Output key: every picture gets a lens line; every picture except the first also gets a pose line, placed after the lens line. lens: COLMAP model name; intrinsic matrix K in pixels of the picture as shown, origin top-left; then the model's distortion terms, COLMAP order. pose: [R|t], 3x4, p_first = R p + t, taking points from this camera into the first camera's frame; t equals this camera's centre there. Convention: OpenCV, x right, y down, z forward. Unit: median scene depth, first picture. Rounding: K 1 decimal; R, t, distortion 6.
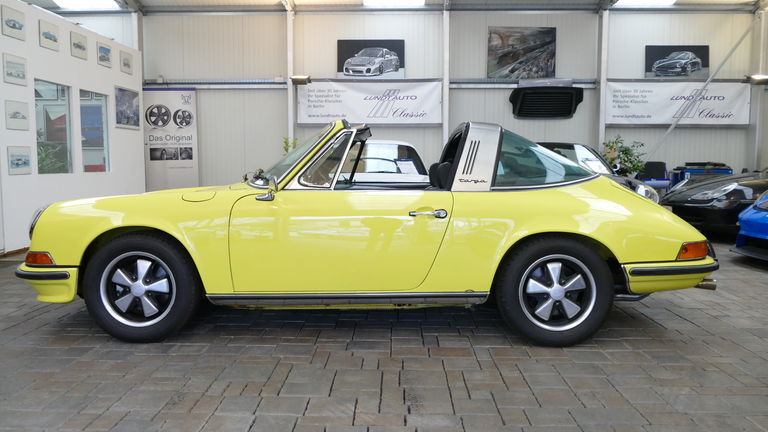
lens RADIAL K [[623.6, 0, 385.6], [0, 623.6, 212.0], [0, 0, 1]] dist [-0.029844, 0.010524]
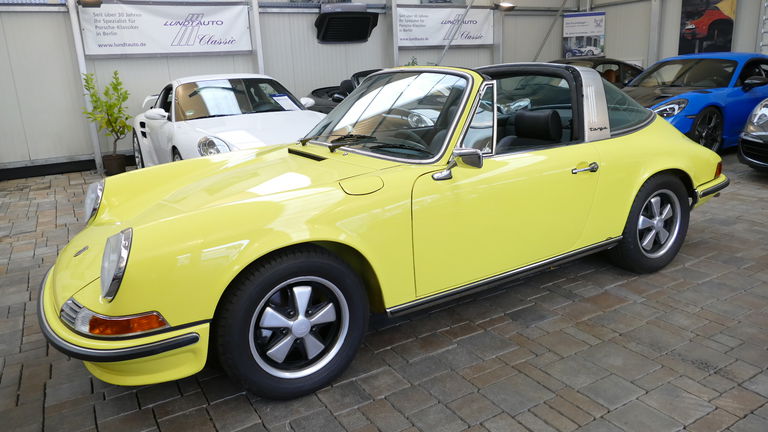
lens RADIAL K [[547.3, 0, 385.7], [0, 547.3, 208.9], [0, 0, 1]] dist [-0.012865, -0.009014]
pose [[0.850251, -0.169807, 0.498235, -0.273870], [0.088010, 0.979073, 0.183494, -0.051931], [-0.518967, -0.112167, 0.847403, 0.196368]]
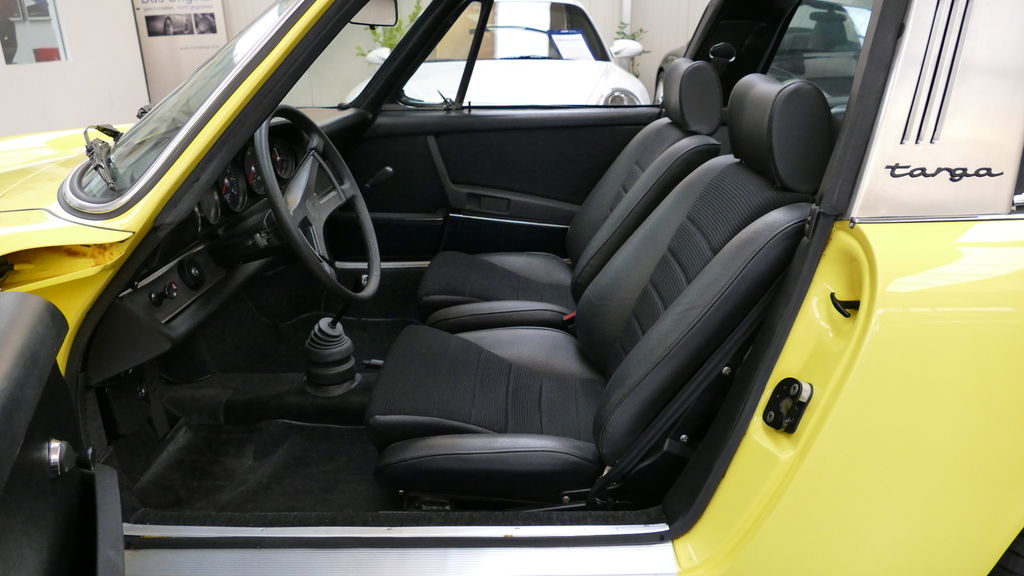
lens RADIAL K [[729.7, 0, 513.3], [0, 729.7, 280.8], [0, 0, 1]] dist [-0.012865, -0.009014]
pose [[0.999844, -0.011820, -0.013133, -0.010597], [0.014798, 0.966329, 0.256884, -0.038088], [0.009654, -0.257038, 0.966353, 0.328254]]
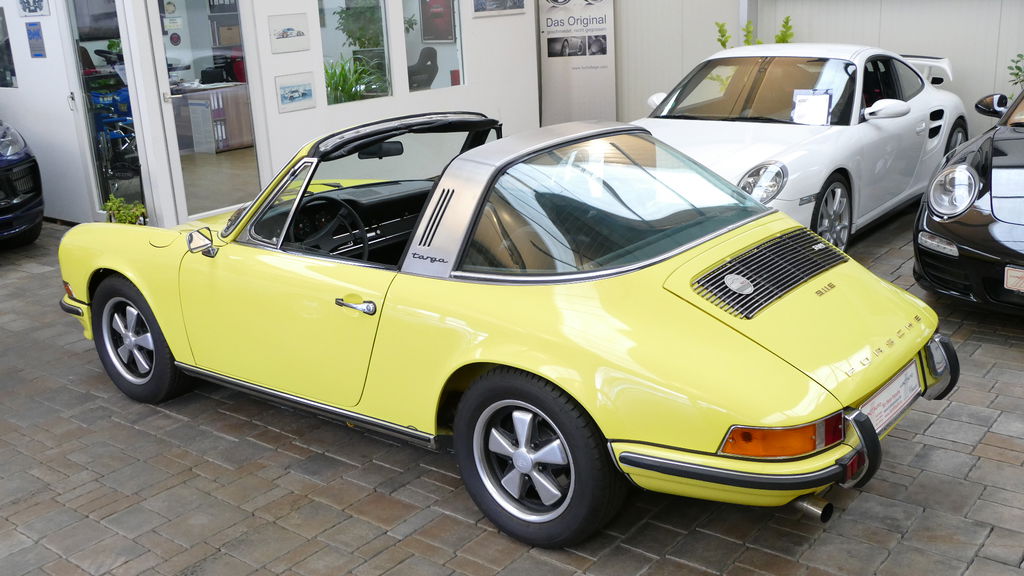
lens RADIAL K [[1028.3, 0, 515.8], [0, 1028.3, 285.0], [0, 0, 1]] dist [-0.030874, 0.000000]
pose [[0.795392, 0.130252, -0.591934, 0.375400], [0.001057, 0.976336, 0.216258, -0.112454], [0.606095, -0.172636, 0.776432, 0.114876]]
